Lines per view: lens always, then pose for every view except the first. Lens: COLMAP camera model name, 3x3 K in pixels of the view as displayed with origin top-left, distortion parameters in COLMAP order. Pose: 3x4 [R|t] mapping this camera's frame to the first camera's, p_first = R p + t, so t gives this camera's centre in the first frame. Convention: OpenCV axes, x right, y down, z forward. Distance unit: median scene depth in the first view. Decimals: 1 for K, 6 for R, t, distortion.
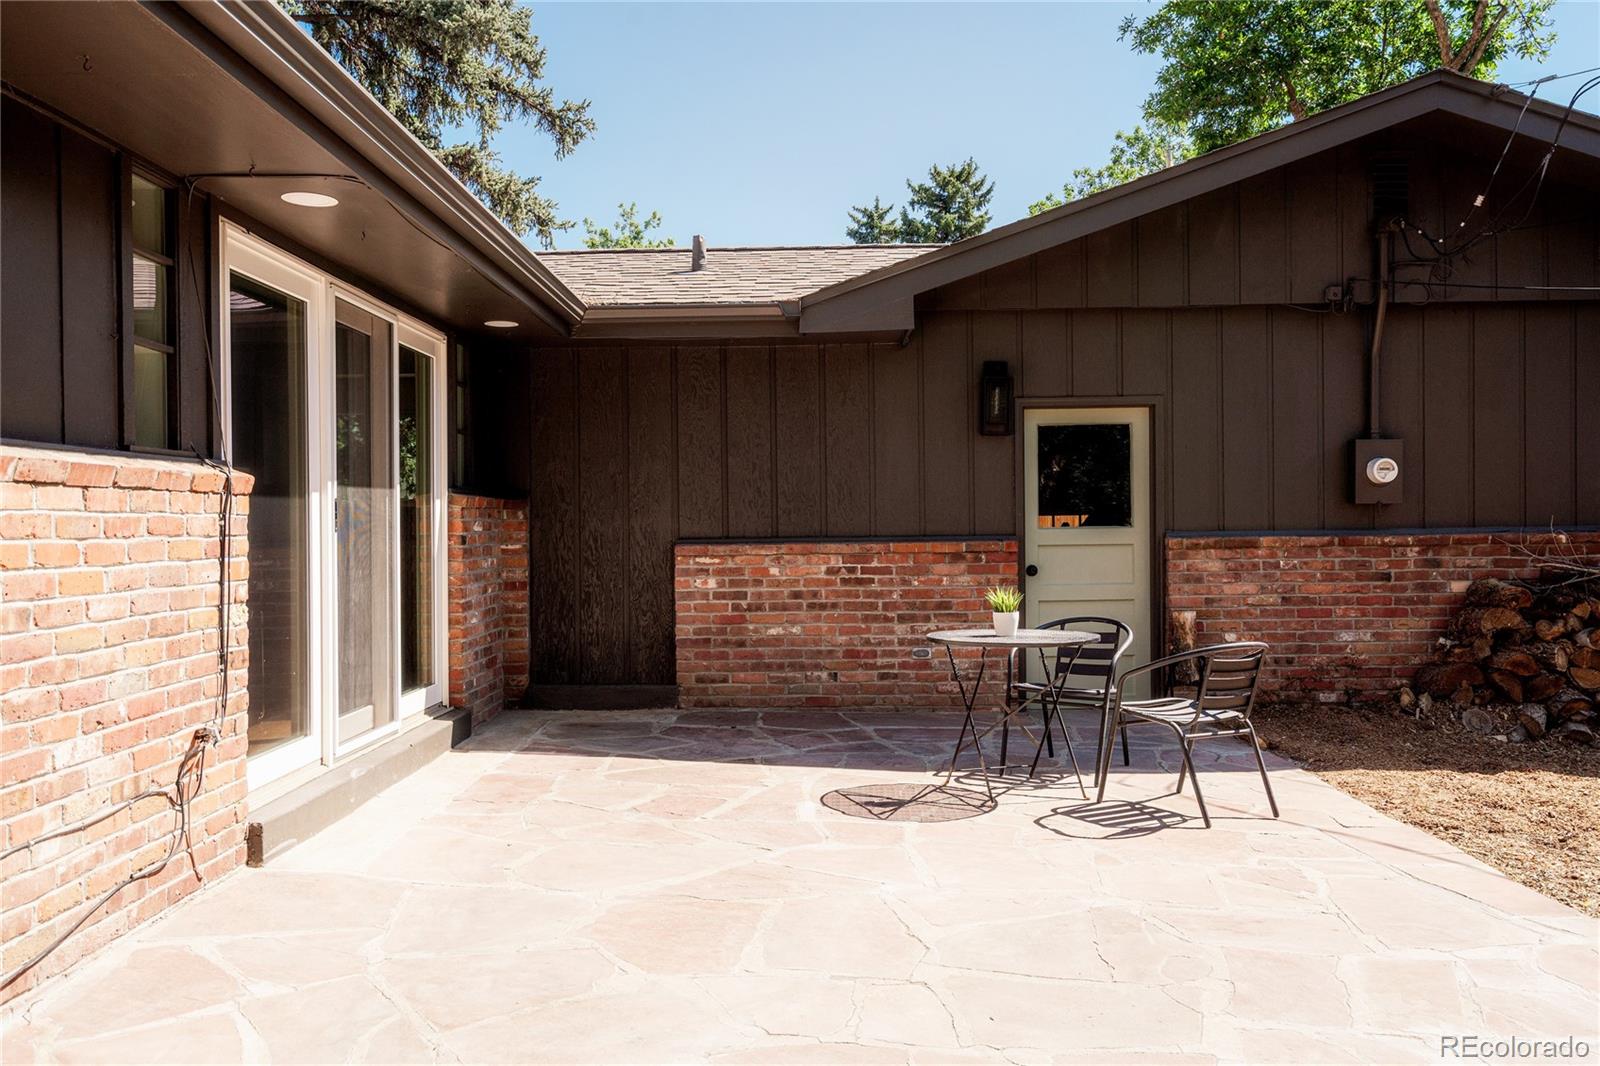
lens RADIAL K [[1311.3, 0, 799.2], [0, 1311.3, 534.7], [0, 0, 1]] dist [0.001595, -0.000053]
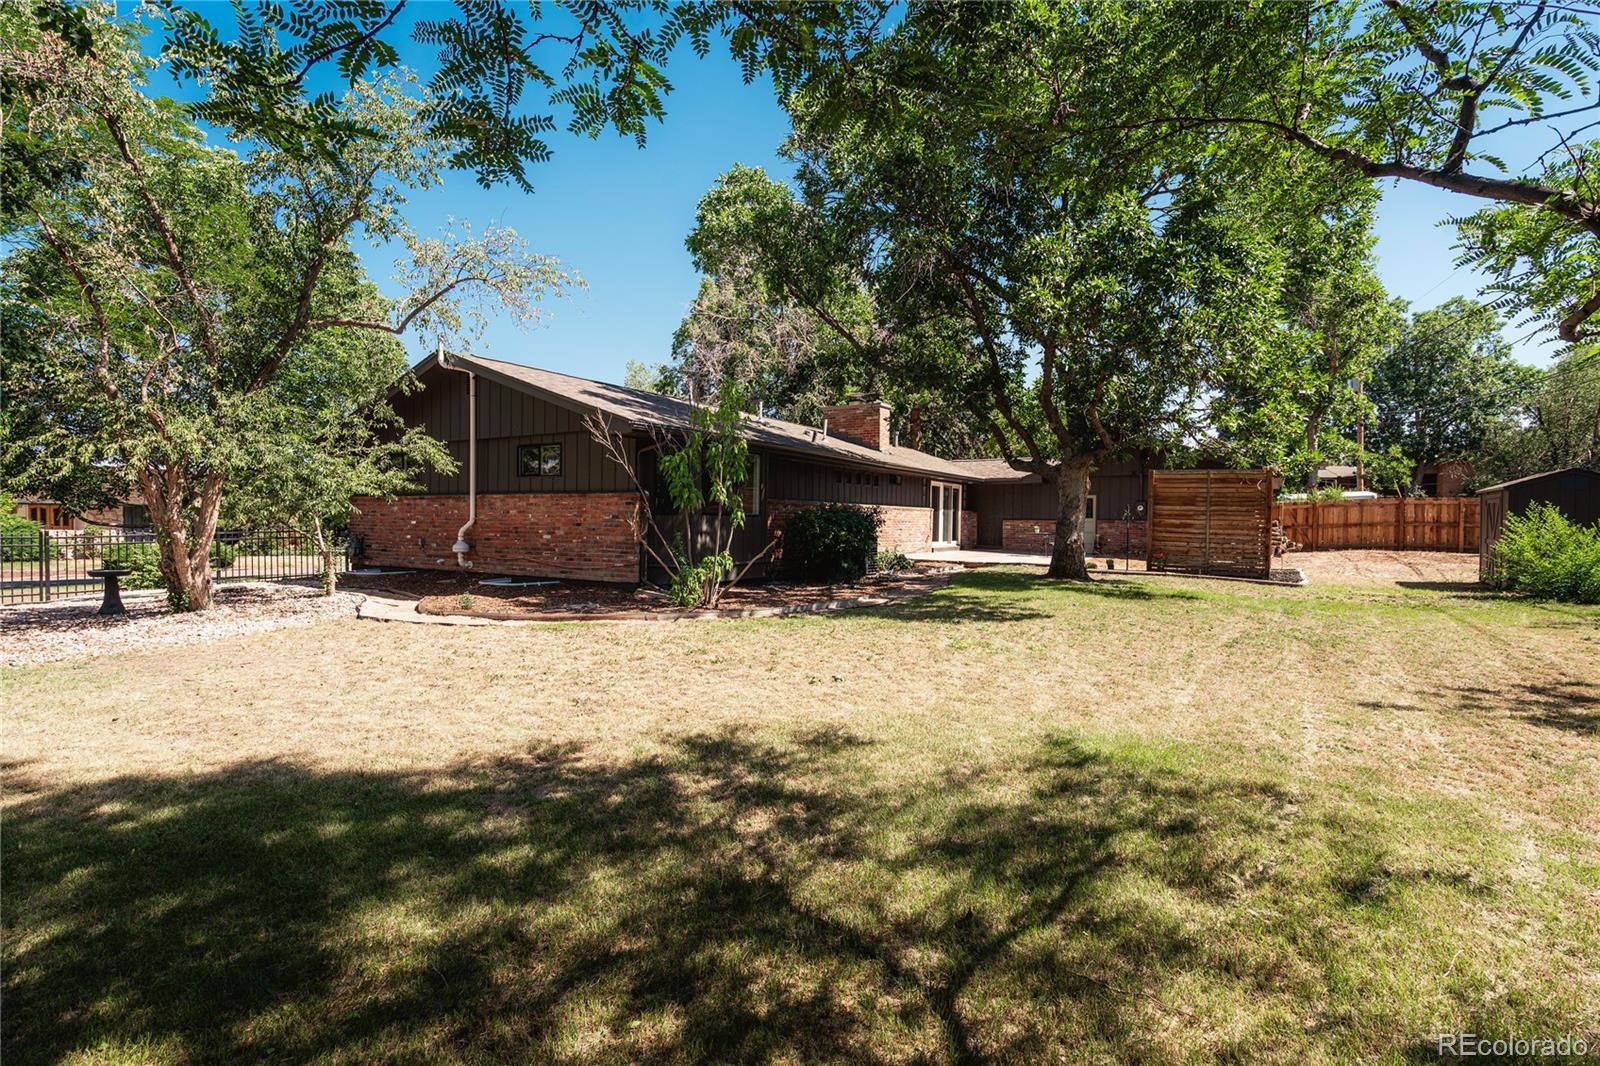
lens RADIAL K [[790.3, 0, 799.1], [0, 790.3, 531.5], [0, 0, 1]] dist [0.005870, 0.000462]
pose [[0.856612, 0.025319, -0.515340, 1.100739], [-0.022881, 0.999677, 0.011083, 0.048402], [0.515454, 0.002298, 0.856914, -2.851614]]
